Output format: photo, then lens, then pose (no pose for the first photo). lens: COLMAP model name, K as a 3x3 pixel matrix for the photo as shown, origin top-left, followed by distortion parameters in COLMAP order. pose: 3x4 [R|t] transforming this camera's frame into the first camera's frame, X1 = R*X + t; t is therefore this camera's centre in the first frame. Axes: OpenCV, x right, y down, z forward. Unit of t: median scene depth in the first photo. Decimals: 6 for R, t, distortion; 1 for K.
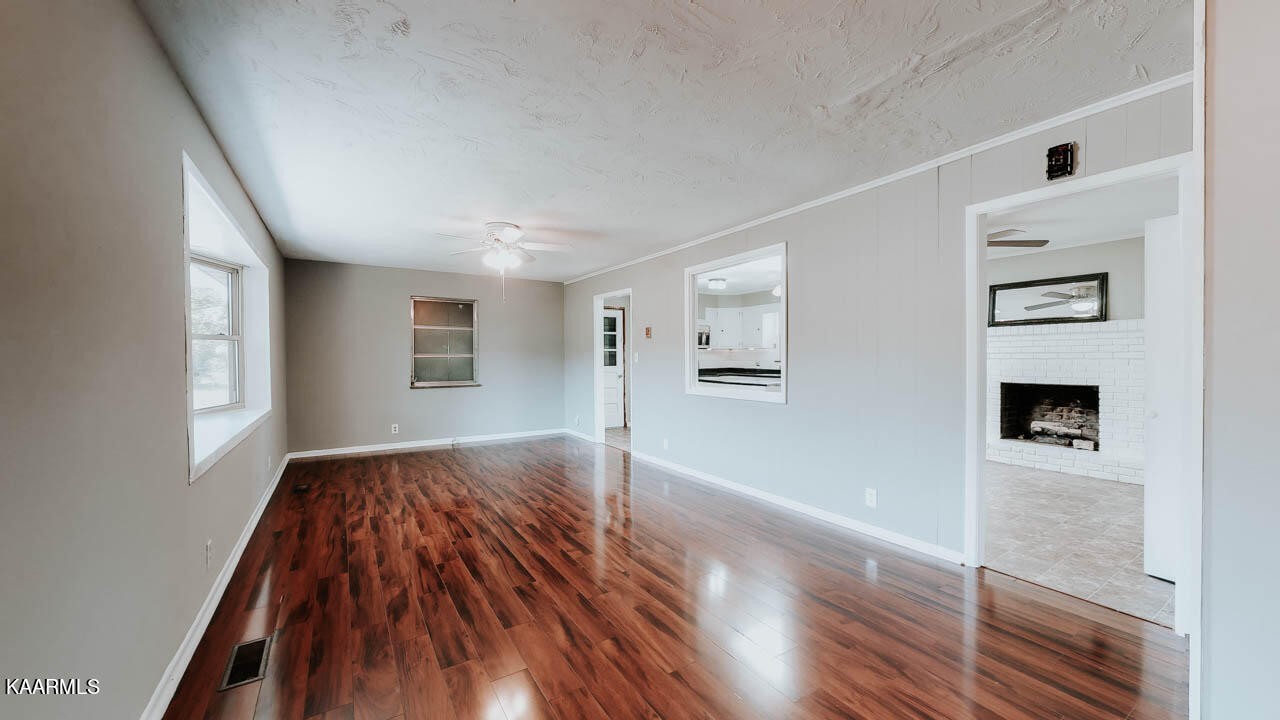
lens RADIAL K [[470.3, 0, 642.3], [0, 470.3, 362.2], [0, 0, 1]] dist [0.002454, -0.000069]
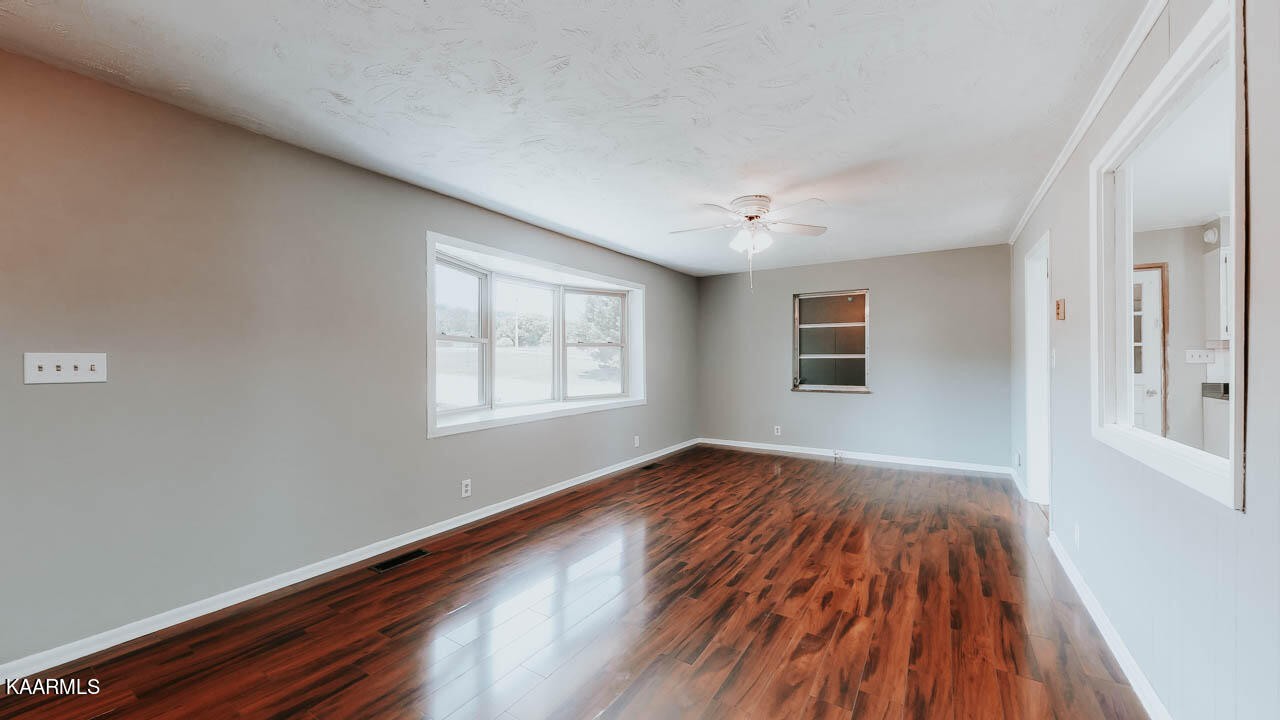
lens RADIAL K [[470.3, 0, 642.2], [0, 470.3, 360.0], [0, 0, 1]] dist [0.002454, -0.000069]
pose [[0.418162, 0.000698, -0.908372, 0.480082], [-0.007471, 0.999969, -0.002671, -0.004460], [0.908342, 0.007903, 0.418154, 0.600780]]
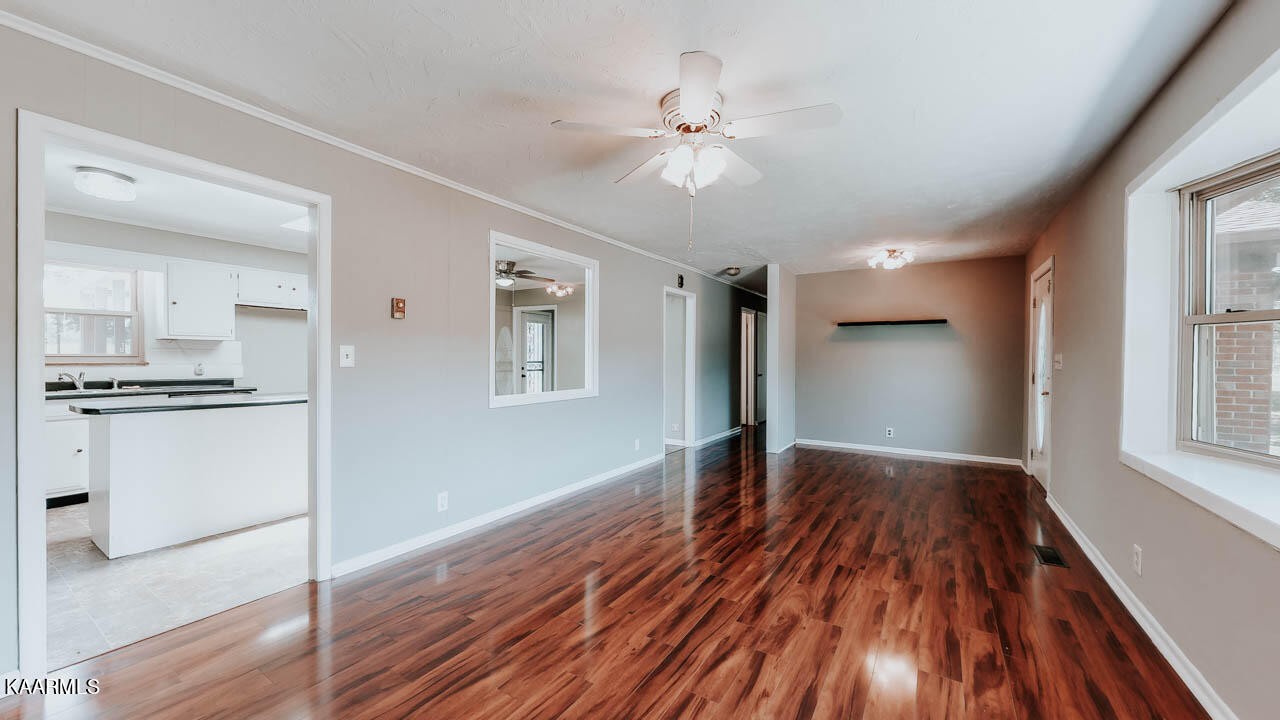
lens RADIAL K [[470.3, 0, 639.2], [0, 470.3, 359.0], [0, 0, 1]] dist [0.002454, -0.000069]
pose [[-0.418000, -0.001404, 0.908446, -0.938884], [0.007617, 0.999958, 0.005051, -0.011777], [-0.908415, 0.009031, -0.417972, 1.599587]]
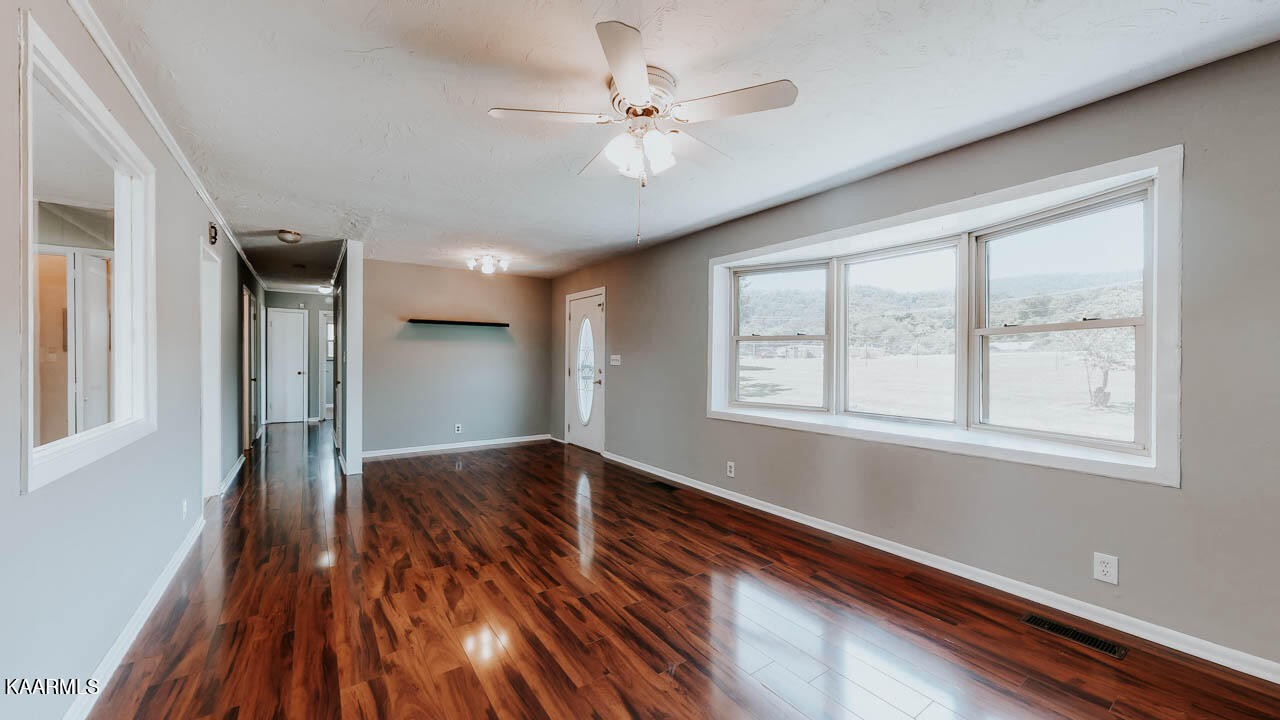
lens RADIAL K [[470.3, 0, 638.2], [0, 470.3, 360.2], [0, 0, 1]] dist [0.002454, -0.000069]
pose [[-0.999254, -0.001345, -0.038606, -0.345525], [-0.001961, 0.999871, 0.015938, -0.017274], [0.038580, 0.016002, -0.999127, 1.871132]]
